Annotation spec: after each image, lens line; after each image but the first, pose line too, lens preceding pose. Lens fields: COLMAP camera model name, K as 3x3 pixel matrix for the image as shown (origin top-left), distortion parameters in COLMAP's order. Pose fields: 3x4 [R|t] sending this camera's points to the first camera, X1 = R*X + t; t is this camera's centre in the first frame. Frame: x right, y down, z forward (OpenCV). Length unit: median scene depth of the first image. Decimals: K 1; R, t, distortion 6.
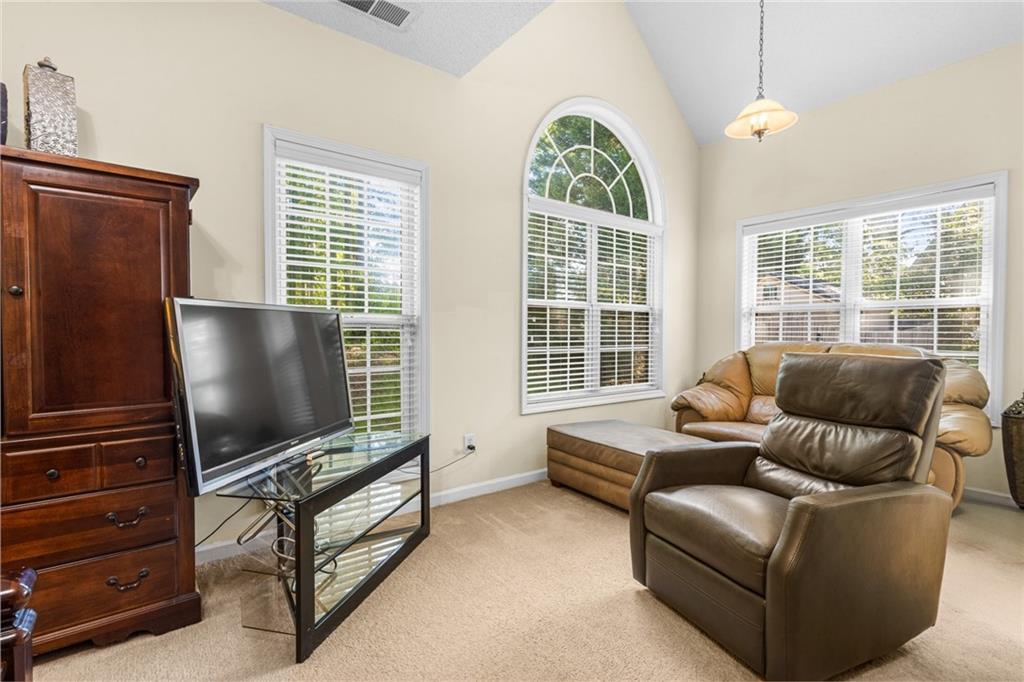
lens RADIAL K [[473.0, 0, 511.1], [0, 473.0, 340.8], [0, 0, 1]] dist [-0.005221, -0.000358]
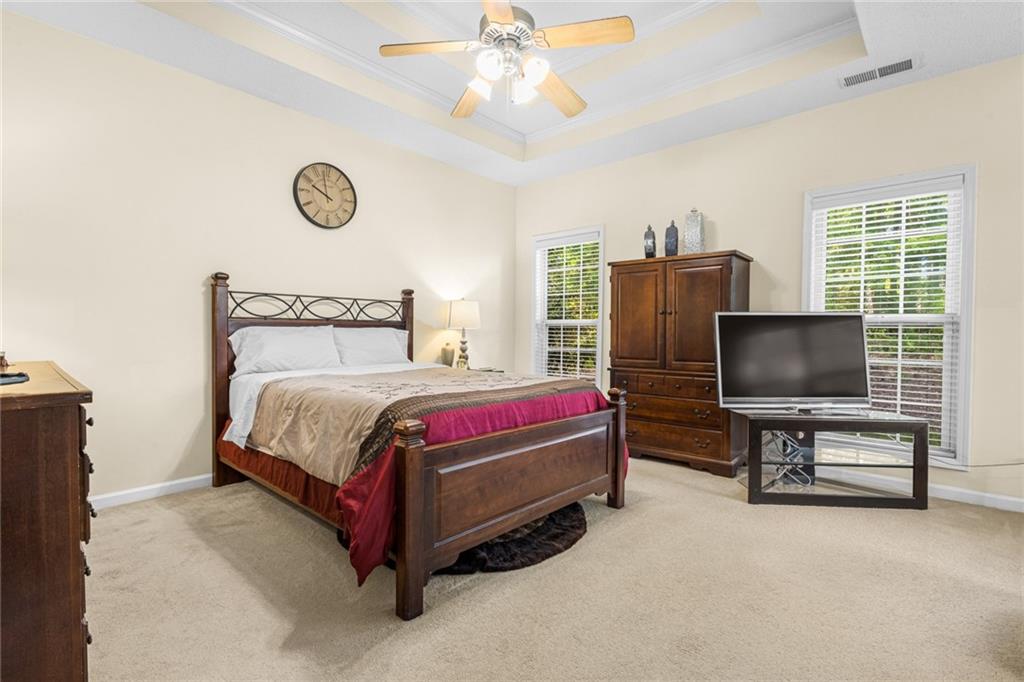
lens RADIAL K [[473.0, 0, 508.6], [0, 473.0, 340.0], [0, 0, 1]] dist [-0.005221, -0.000358]
pose [[0.191316, 0.018698, -0.981350, 0.685610], [-0.024828, 0.999591, 0.014206, 0.016243], [0.981214, 0.021647, 0.191702, -0.180953]]
